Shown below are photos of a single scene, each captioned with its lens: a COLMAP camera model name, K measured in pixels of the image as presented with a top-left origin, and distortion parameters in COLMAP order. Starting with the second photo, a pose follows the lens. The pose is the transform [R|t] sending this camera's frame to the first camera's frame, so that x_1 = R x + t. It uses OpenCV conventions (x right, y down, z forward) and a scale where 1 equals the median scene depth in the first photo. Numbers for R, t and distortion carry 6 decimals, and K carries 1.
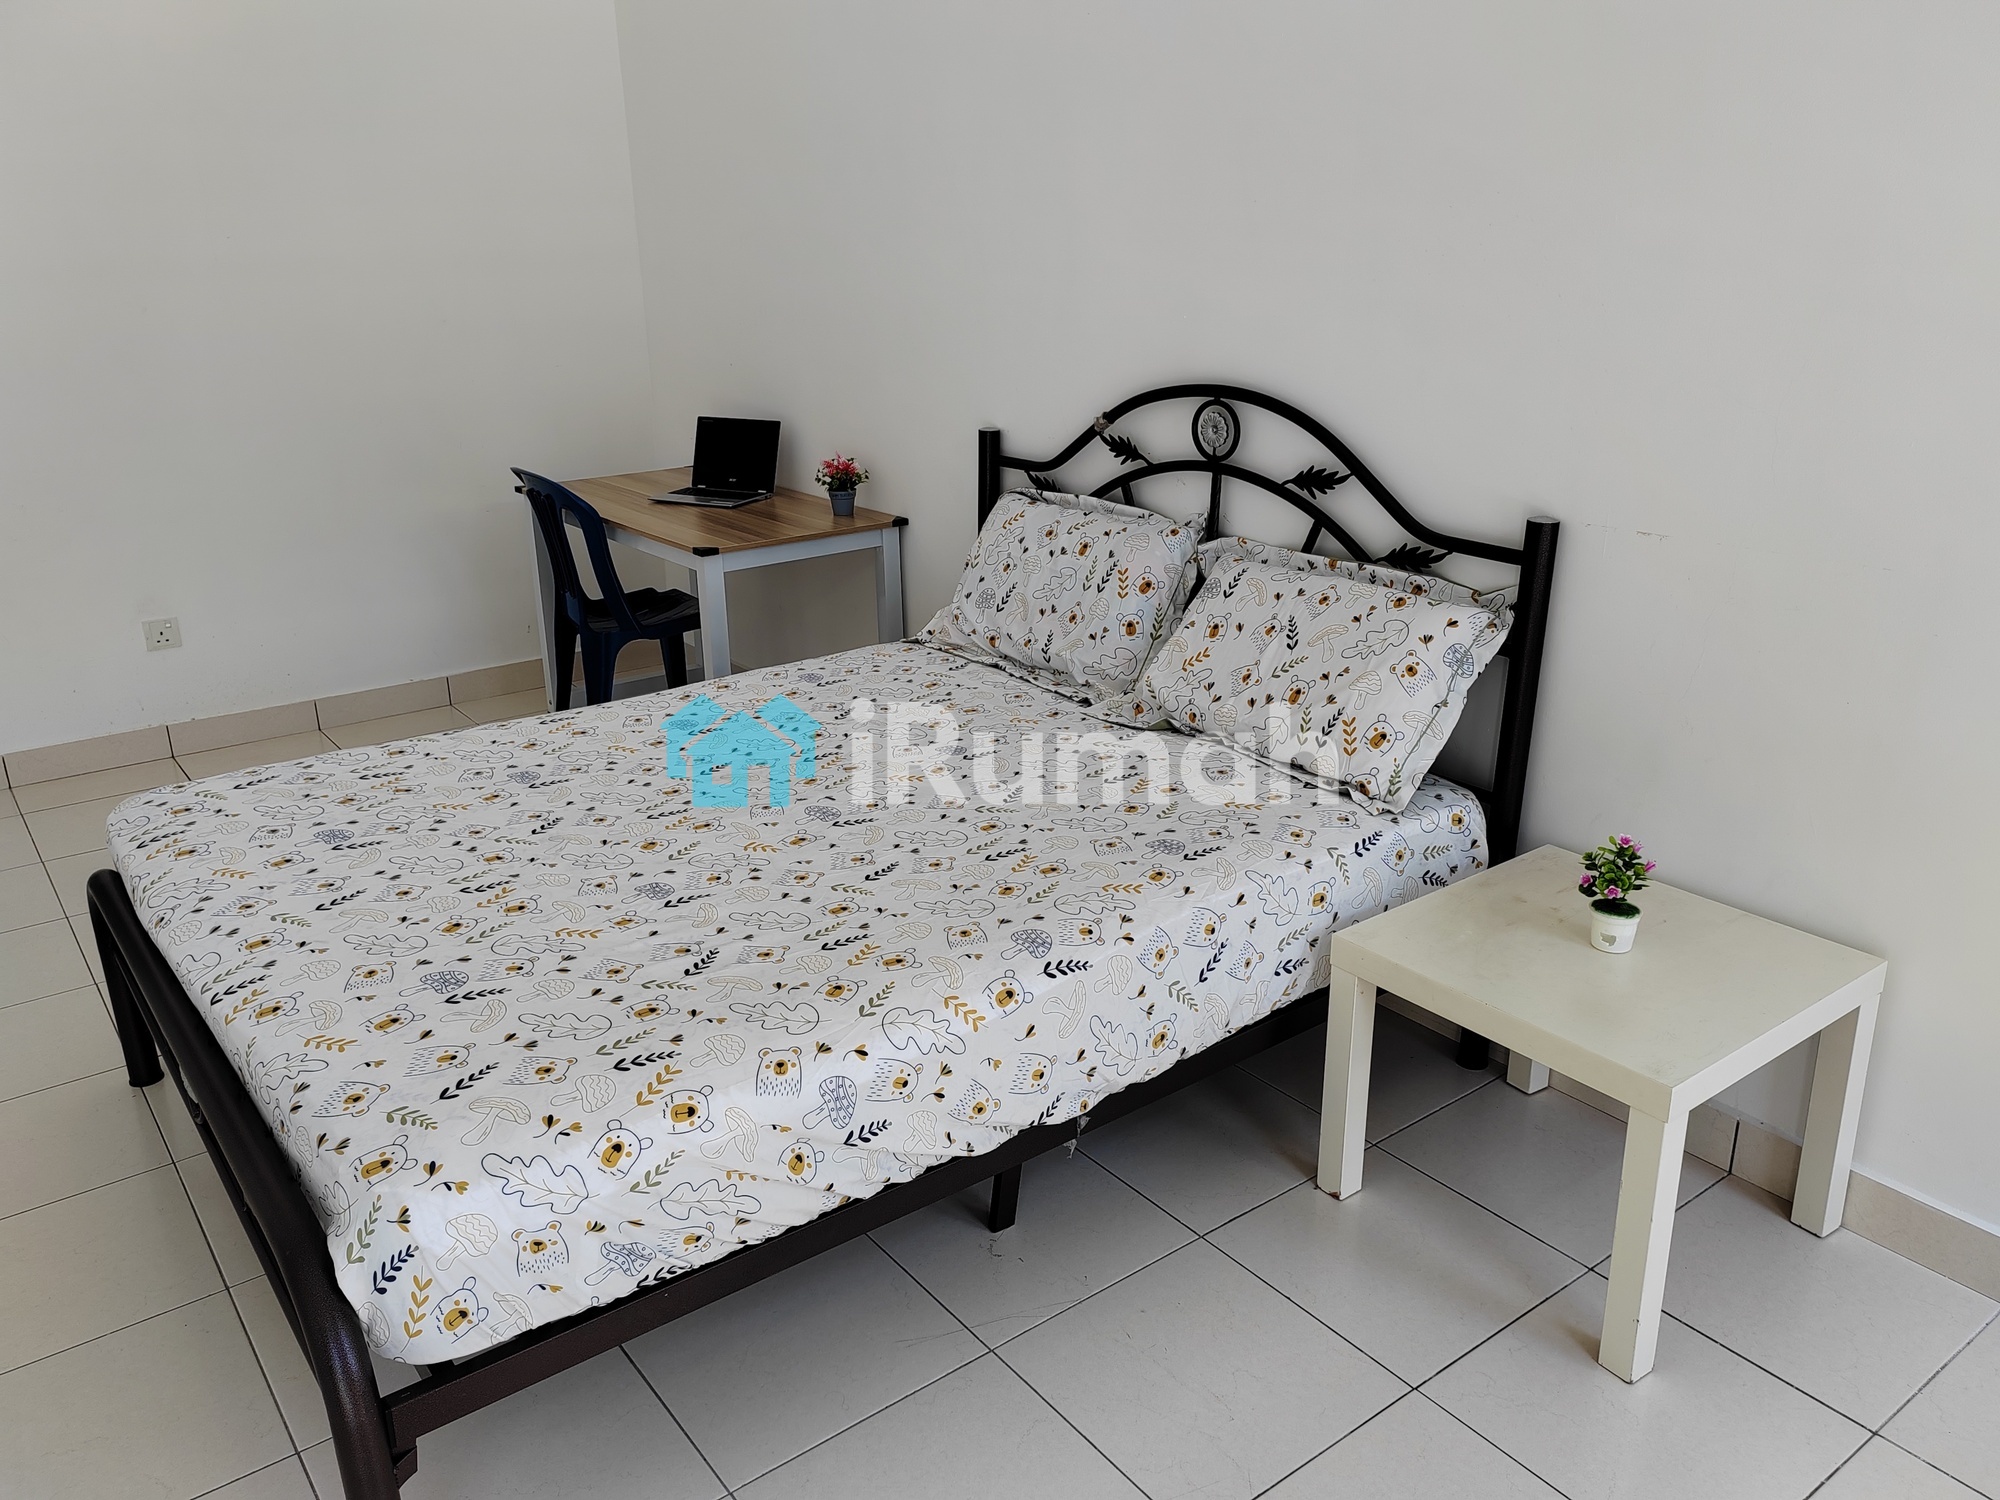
lens RADIAL K [[1533.6, 0, 993.5], [0, 1533.6, 752.7], [0, 0, 1]] dist [0.016920, 0.010749]
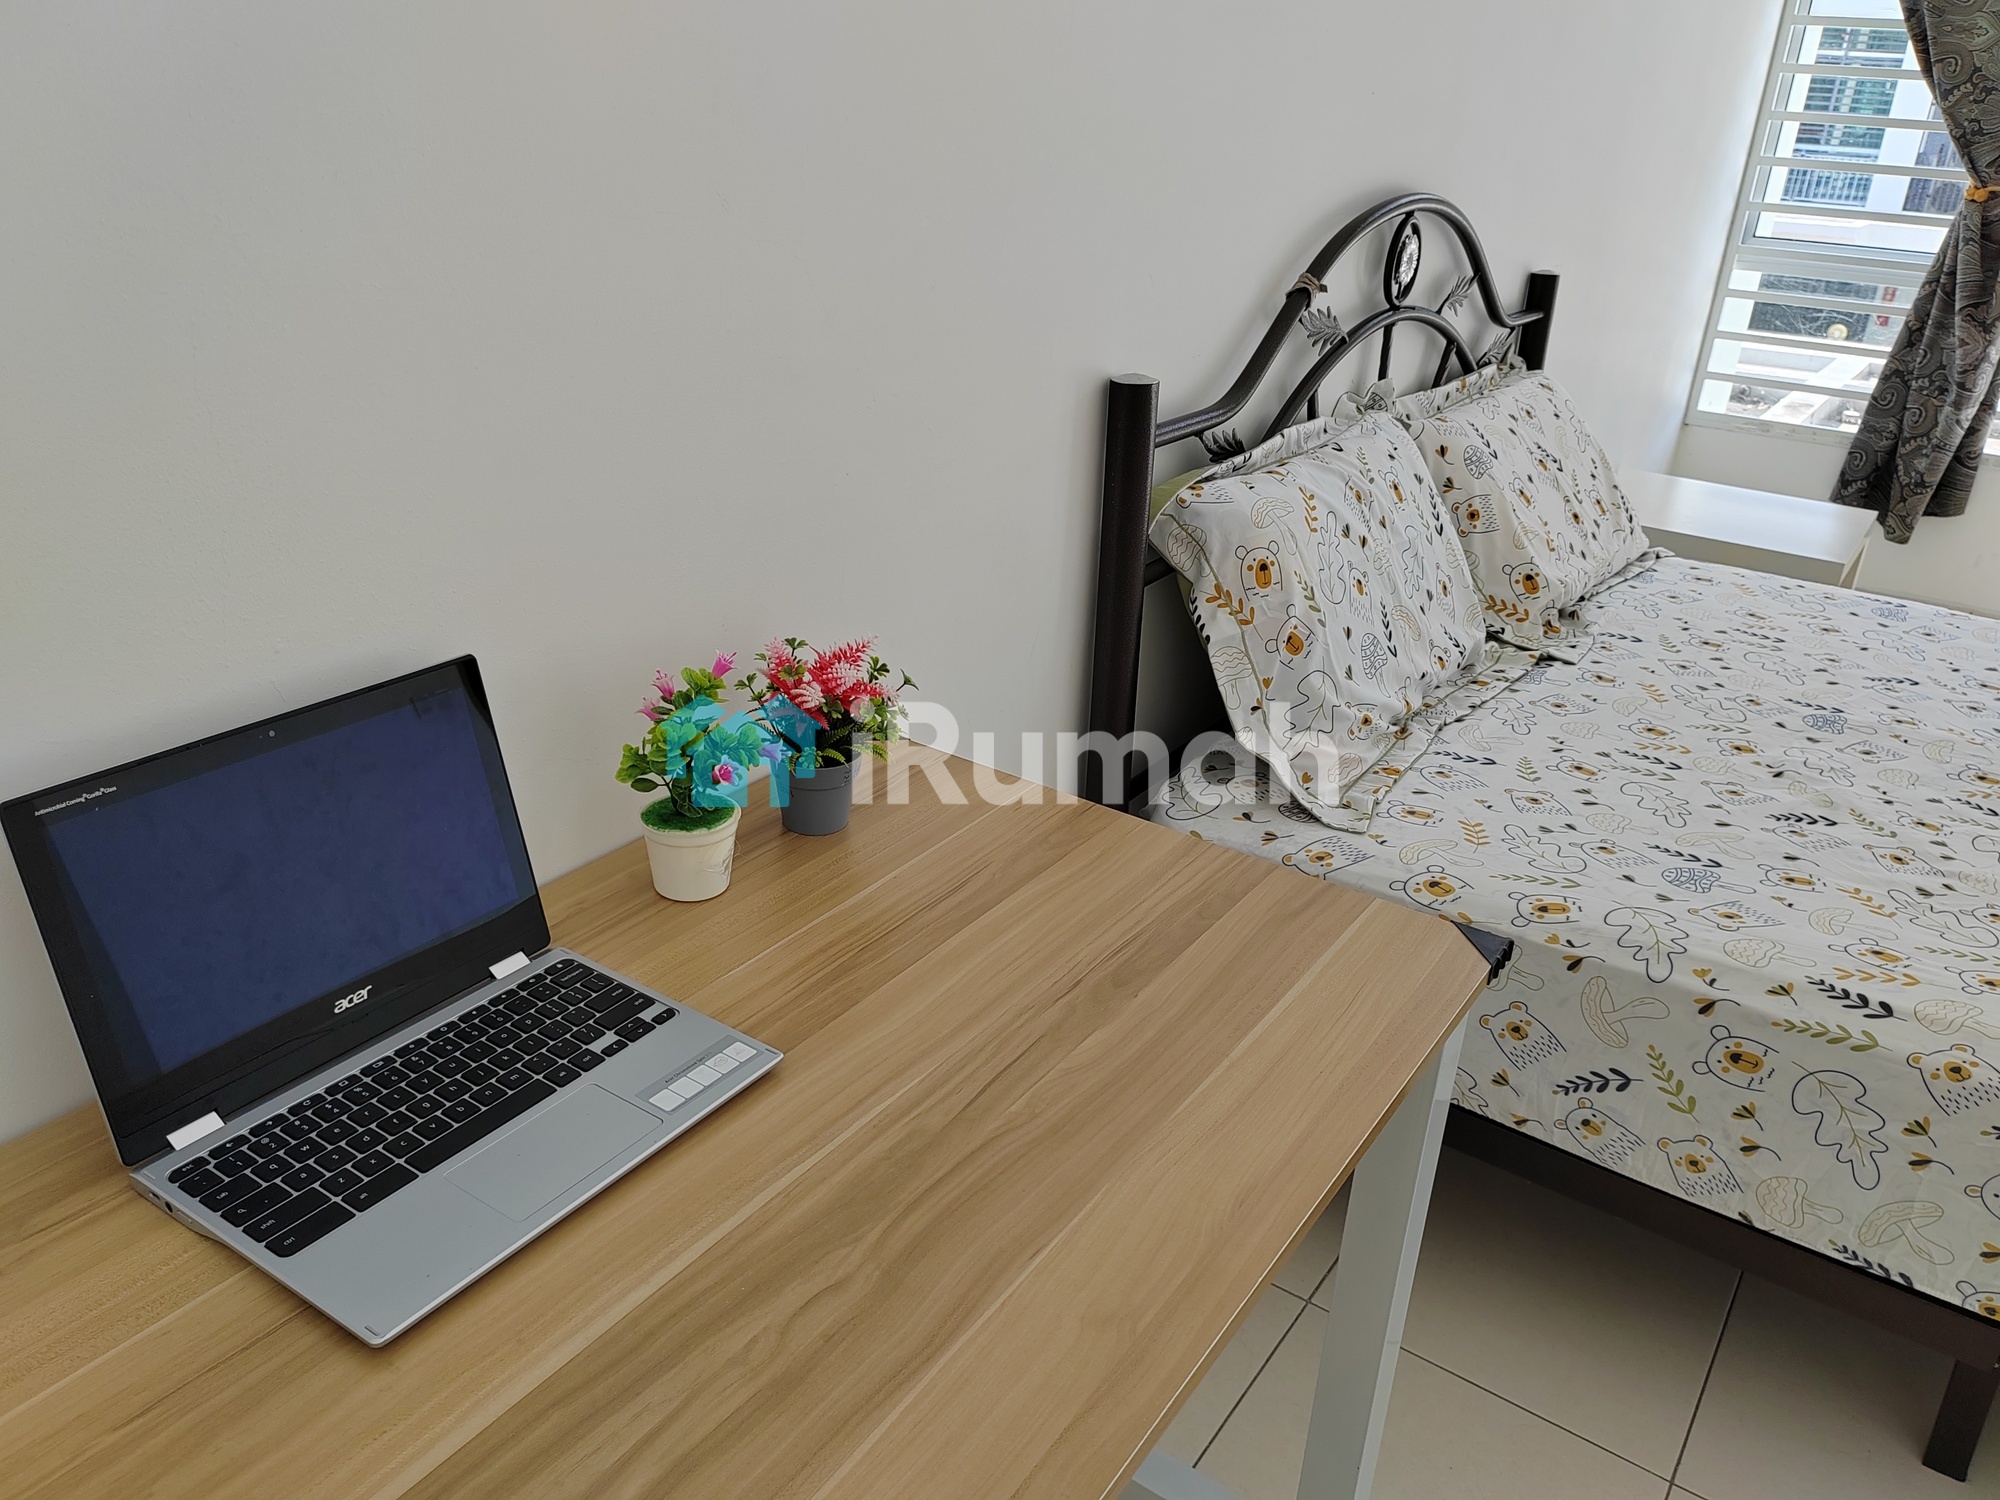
lens RADIAL K [[1533.6, 0, 987.9], [0, 1533.6, 749.4], [0, 0, 1]] dist [0.016920, 0.010749]
pose [[-0.317384, -0.391923, 0.863518, -0.500364], [0.271486, 0.834932, 0.478732, -0.417907], [-0.908605, 0.386375, -0.158592, 1.385531]]
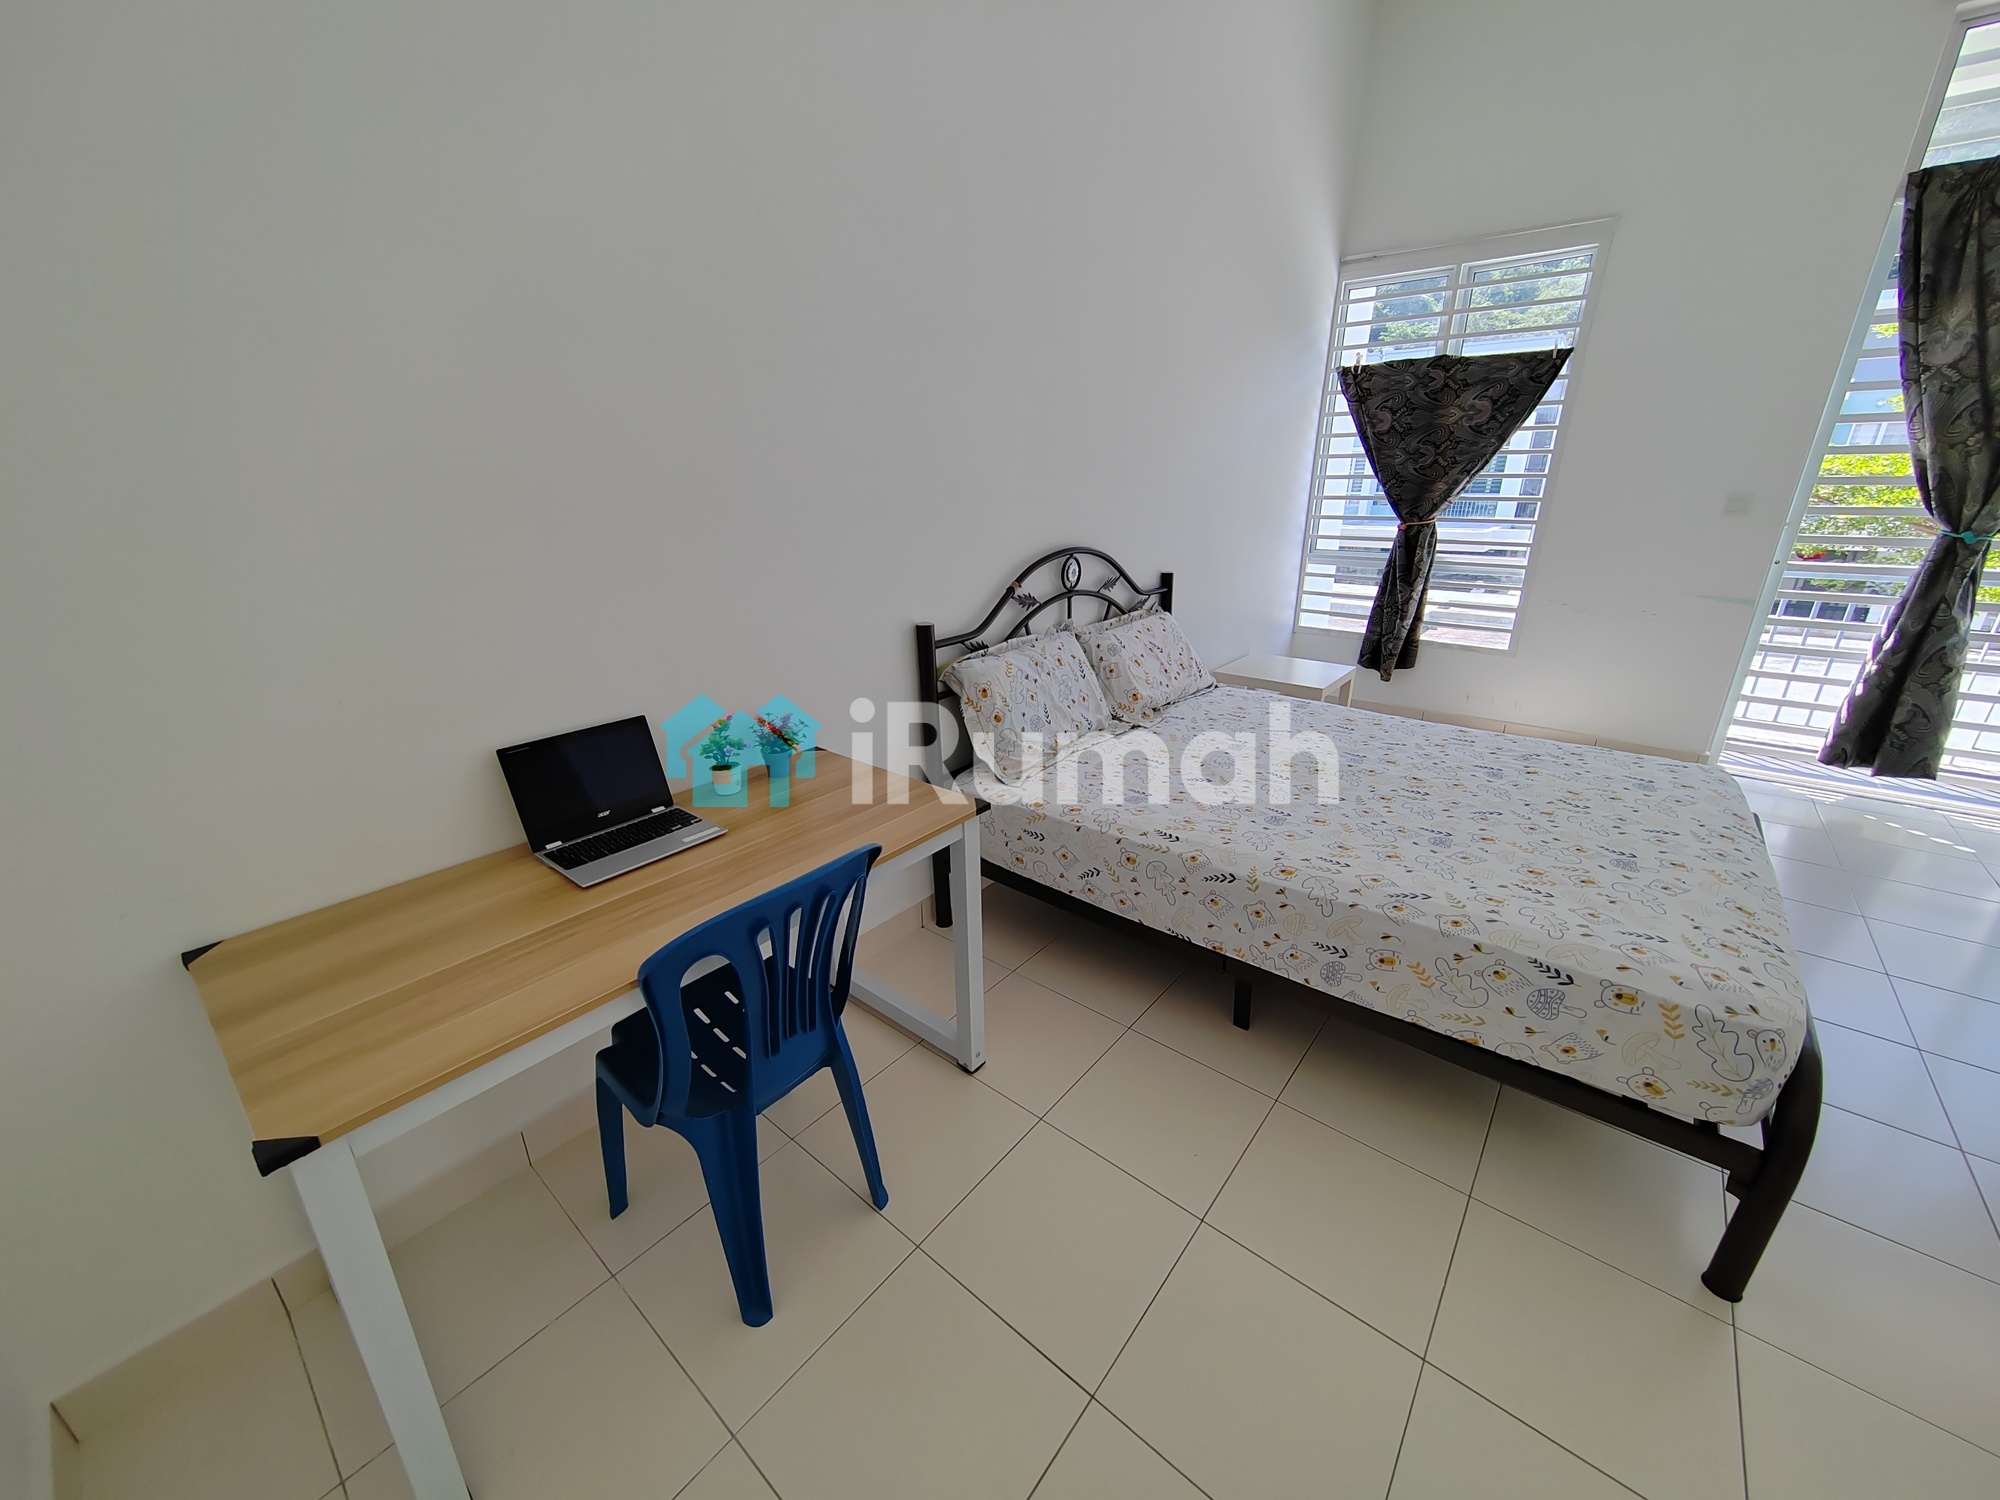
lens RADIAL K [[765.5, 0, 991.6], [0, 765.5, 763.8], [0, 0, 1]] dist [0.000962, -0.000138]
pose [[-0.229916, -0.329837, 0.915613, -0.739169], [0.338968, 0.854766, 0.393035, -0.407551], [-0.912272, 0.400728, -0.084720, 1.261831]]
